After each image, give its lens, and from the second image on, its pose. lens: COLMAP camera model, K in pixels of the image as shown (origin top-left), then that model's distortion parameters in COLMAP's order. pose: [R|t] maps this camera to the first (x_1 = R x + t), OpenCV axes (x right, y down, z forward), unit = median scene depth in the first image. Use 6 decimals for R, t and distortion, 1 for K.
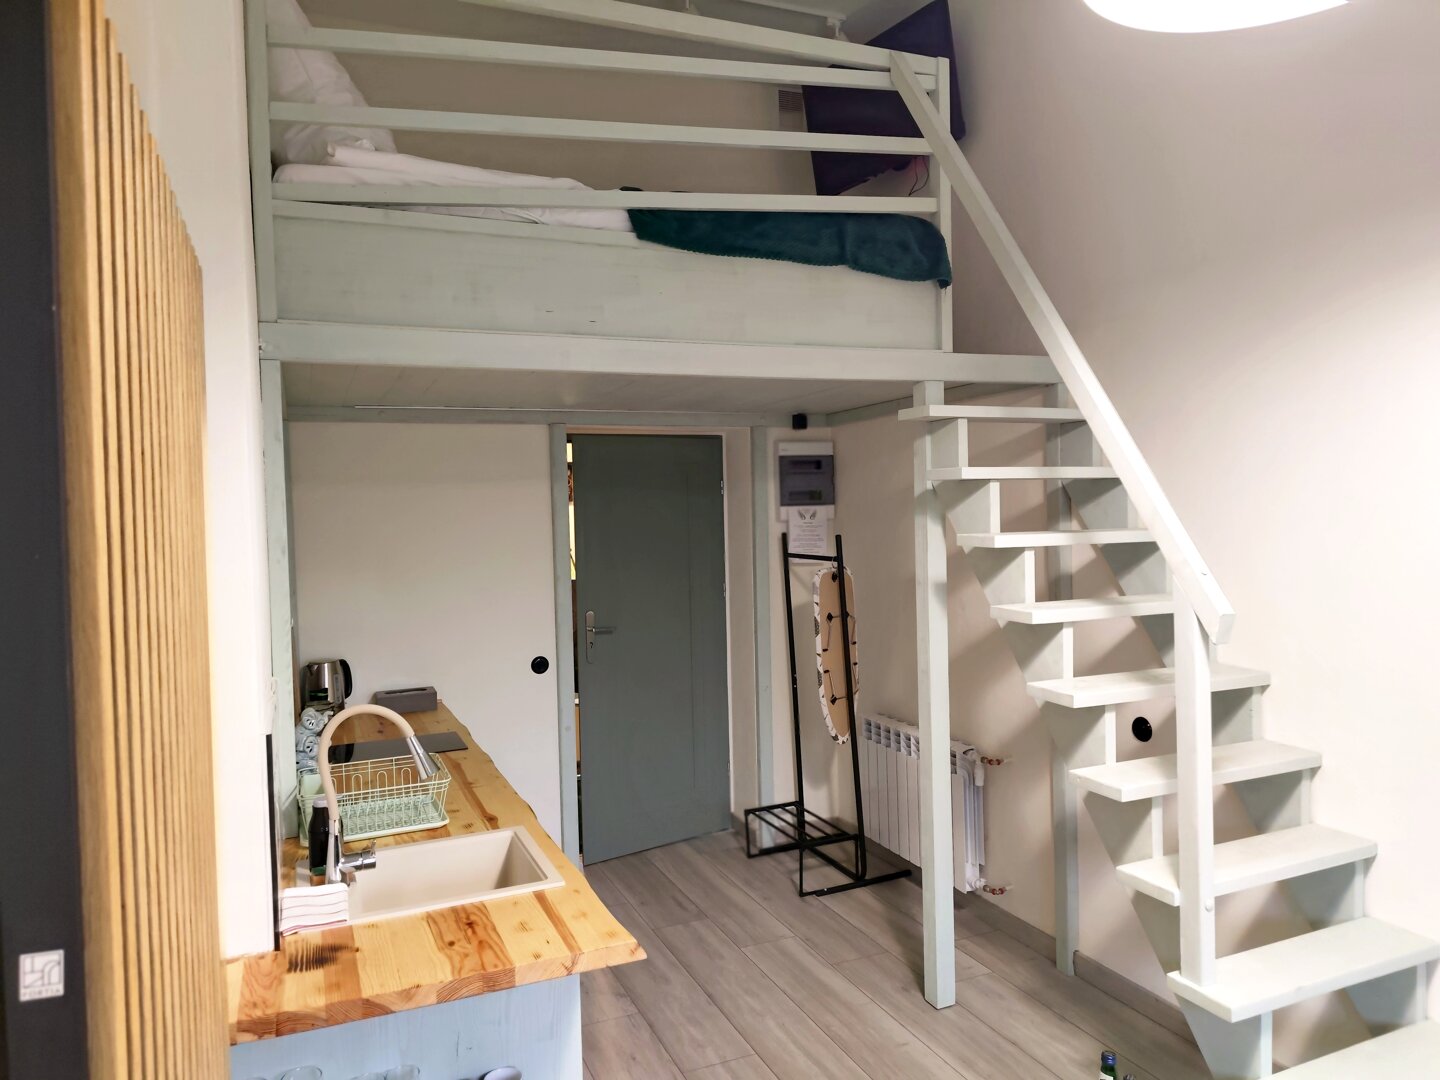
lens RADIAL K [[963.6, 0, 720.0], [0, 963.6, 540.0], [0, 0, 1]] dist [0.065804, -0.110256]
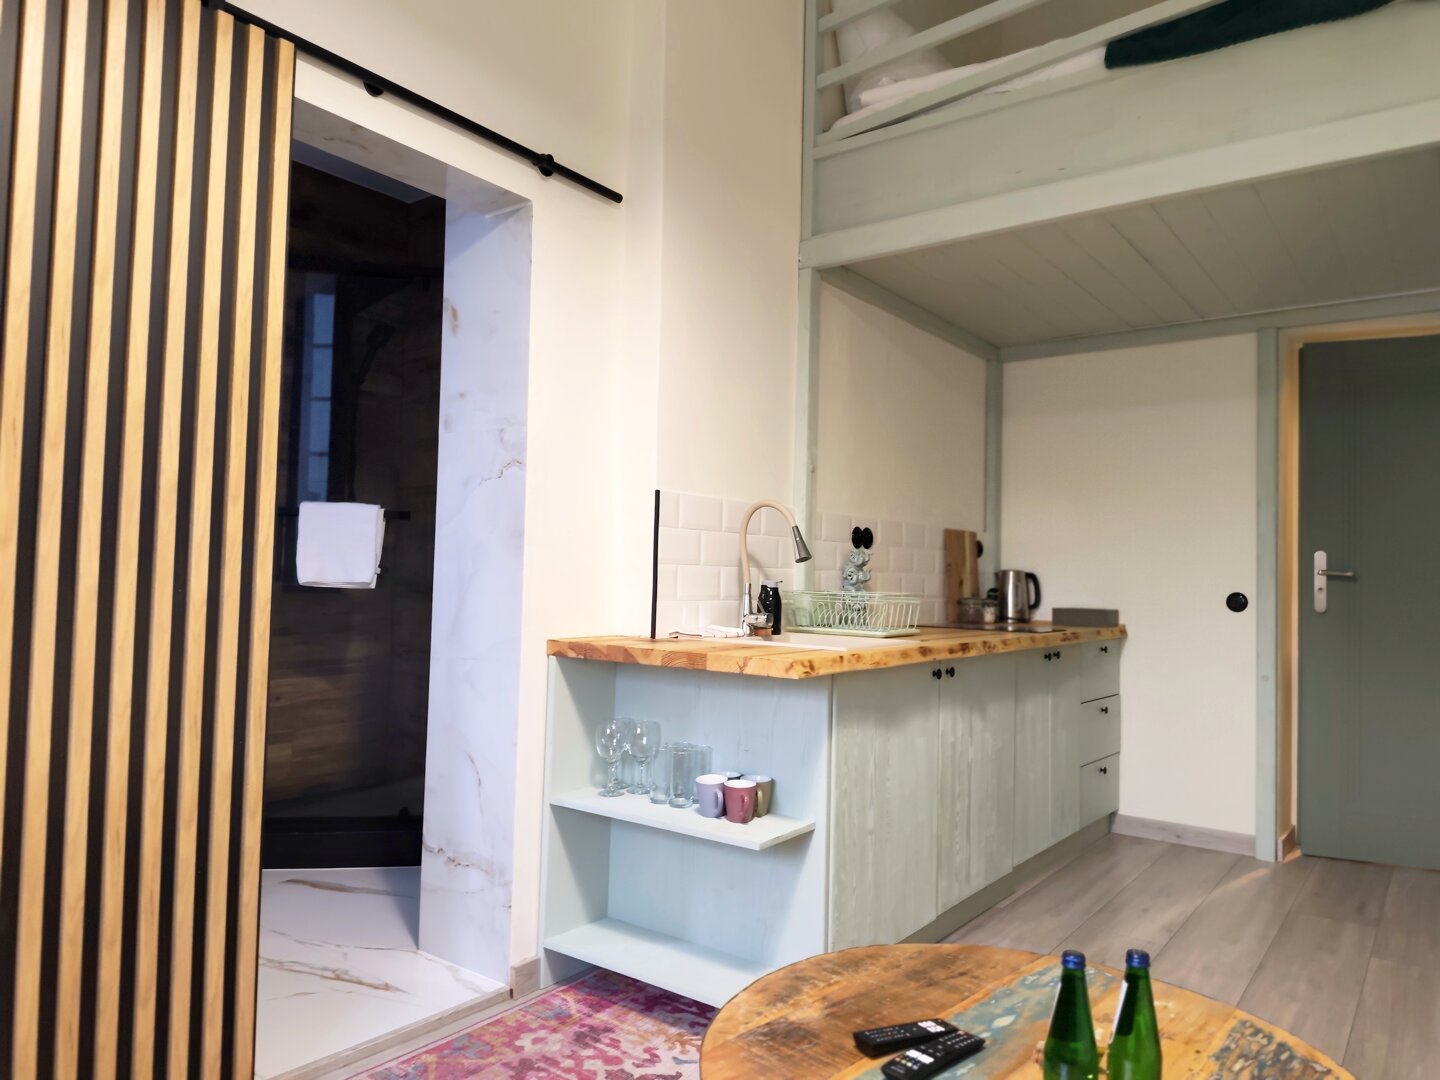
lens RADIAL K [[974.6, 0, 749.4], [0, 974.6, 539.6], [0, 0, 1]] dist [0.066393, -0.111607]
pose [[0.514781, 0.002947, -0.857316, 0.413347], [-0.060091, 0.997659, -0.032652, 0.148580], [0.855213, 0.068326, 0.513753, 0.172147]]
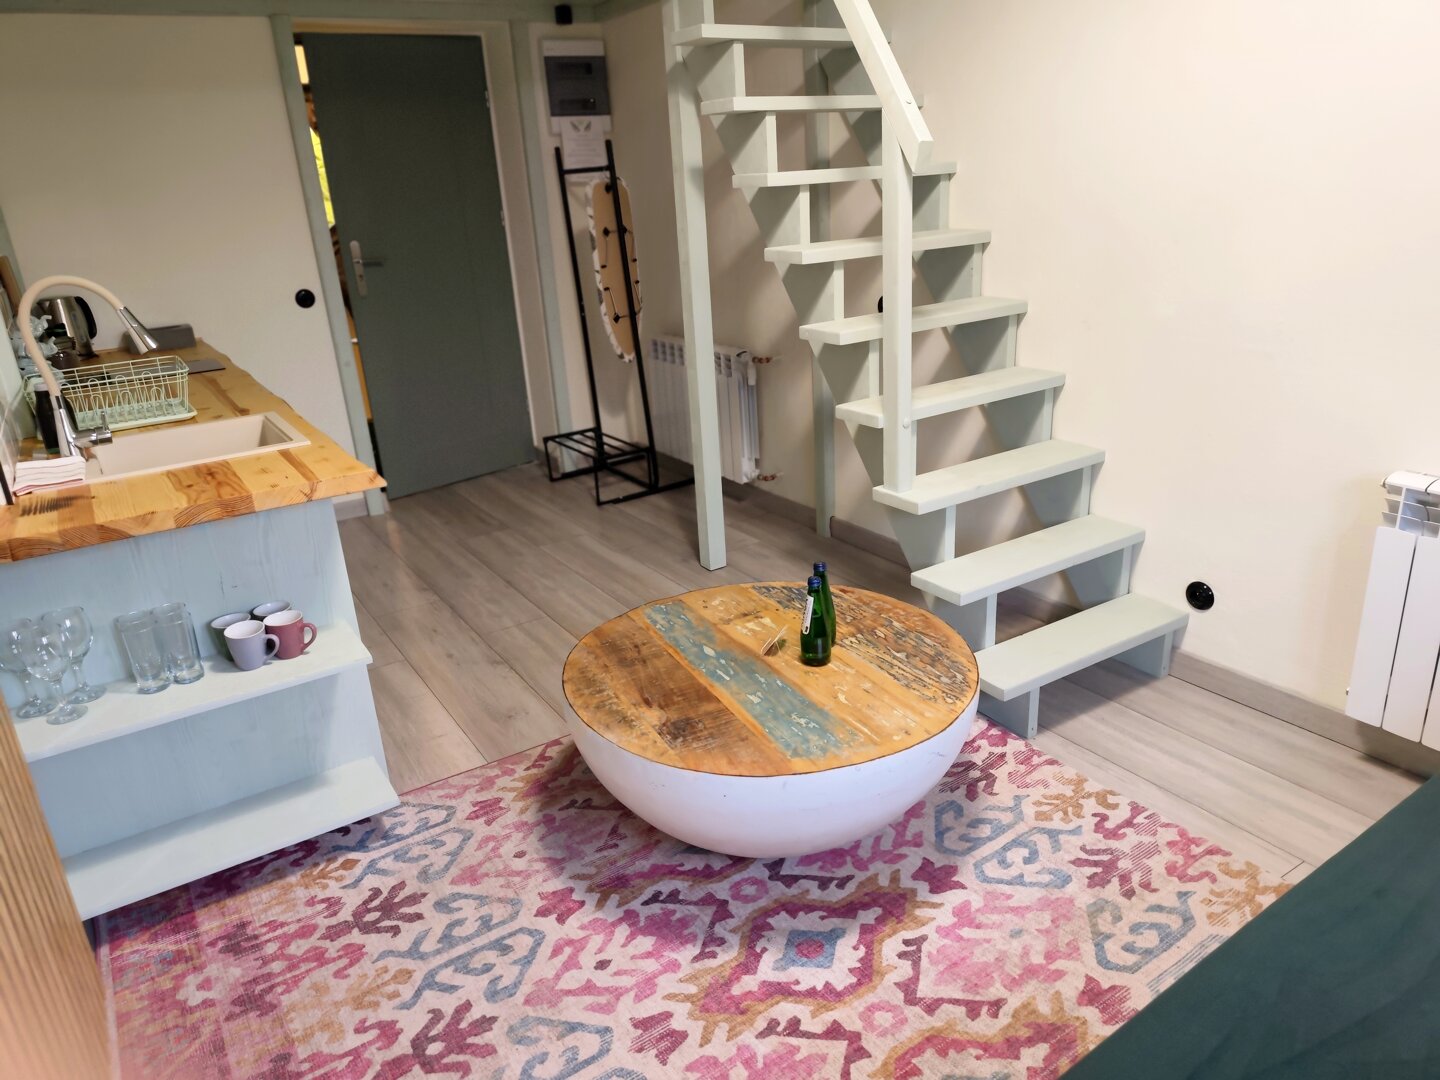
lens RADIAL K [[963.6, 0, 720.0], [0, 963.6, 540.0], [0, 0, 1]] dist [0.065804, -0.110256]
pose [[0.984741, -0.089017, 0.149535, 0.058744], [0.037651, 0.947900, 0.316336, 0.077815], [-0.169903, -0.305879, 0.936787, -0.043210]]
